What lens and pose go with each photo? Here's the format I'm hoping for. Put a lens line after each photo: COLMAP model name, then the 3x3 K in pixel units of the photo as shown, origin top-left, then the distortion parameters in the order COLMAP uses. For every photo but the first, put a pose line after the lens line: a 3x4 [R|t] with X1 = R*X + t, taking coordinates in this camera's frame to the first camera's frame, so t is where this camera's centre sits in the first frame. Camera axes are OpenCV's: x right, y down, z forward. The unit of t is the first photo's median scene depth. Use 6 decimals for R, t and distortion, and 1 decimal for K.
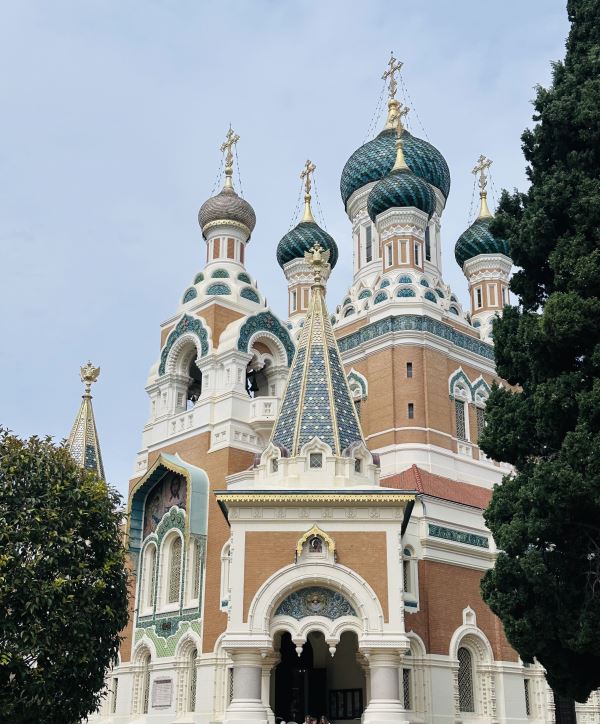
lens RADIAL K [[948.8, 0, 302.0], [0, 948.8, 394.8], [0, 0, 1]] dist [0.106006, -0.045221]
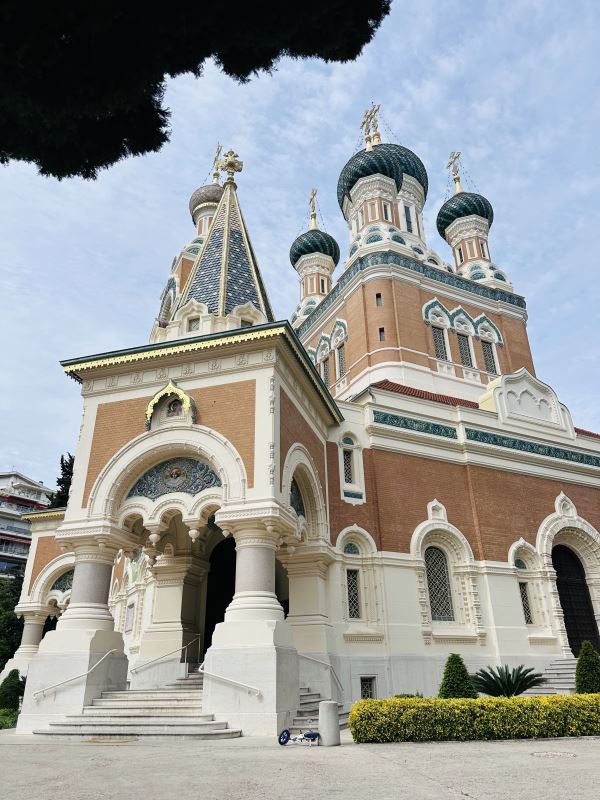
lens RADIAL K [[557.7, 0, 300.0], [0, 557.7, 400.0], [0, 0, 1]] dist [0.114175, -0.171169]
pose [[0.964966, -0.135486, -0.224688, 0.172818], [0.110658, 0.986626, -0.119685, 0.168598], [0.237898, 0.090629, 0.967053, 0.430762]]
